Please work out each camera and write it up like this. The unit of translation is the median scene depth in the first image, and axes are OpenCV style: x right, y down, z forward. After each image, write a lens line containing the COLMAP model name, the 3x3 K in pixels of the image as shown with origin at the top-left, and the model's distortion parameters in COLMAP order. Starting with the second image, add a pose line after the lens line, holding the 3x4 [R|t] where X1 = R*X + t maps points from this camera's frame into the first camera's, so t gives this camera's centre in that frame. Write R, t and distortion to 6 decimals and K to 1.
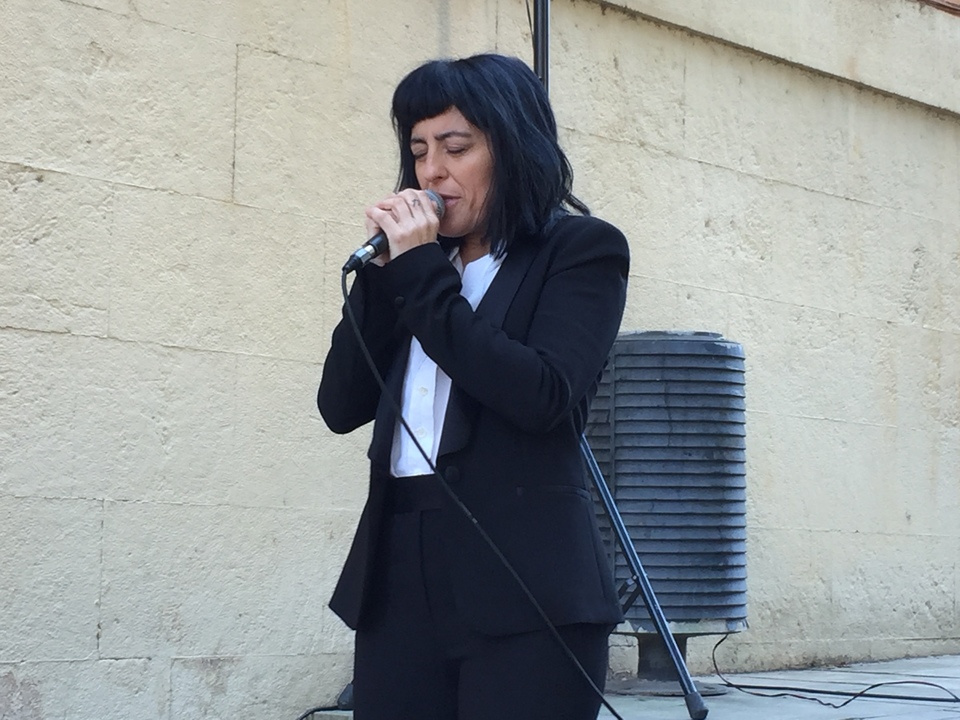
lens RADIAL K [[2205.7, 0, 479.9], [0, 2205.7, 360.1], [0, 0, 1]] dist [0.039826, 0.000000]
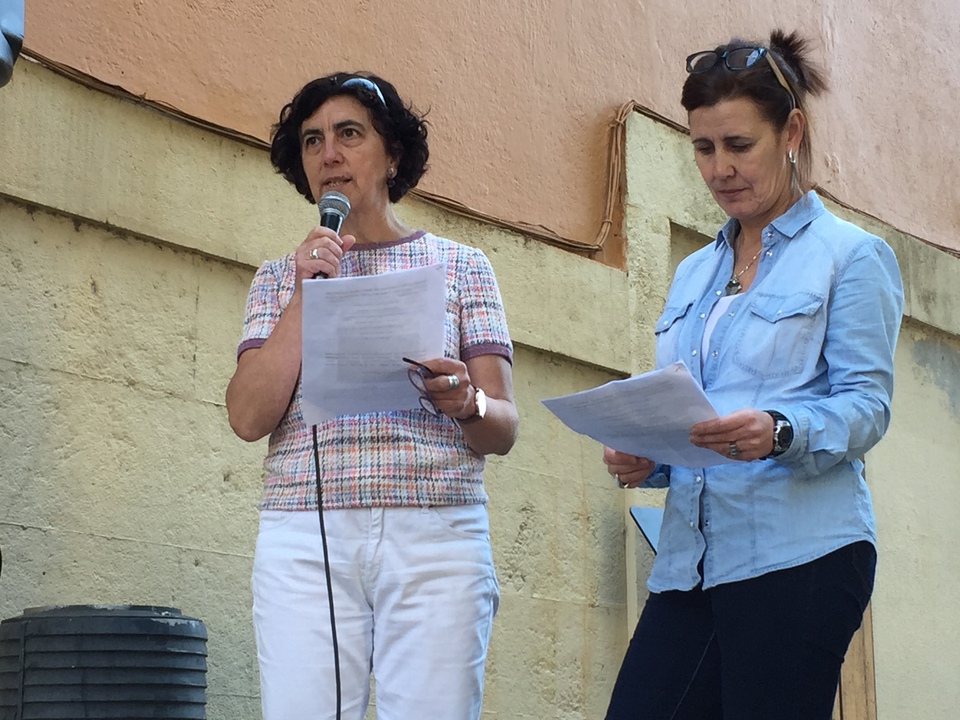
lens RADIAL K [[1987.0, 0, 480.0], [0, 1987.0, 359.9], [0, 0, 1]] dist [0.036629, 0.000000]
pose [[0.999408, -0.006071, 0.033875, 0.180451], [0.010590, 0.990804, -0.134889, -0.002093], [-0.032745, 0.135167, 0.990282, 0.236277]]
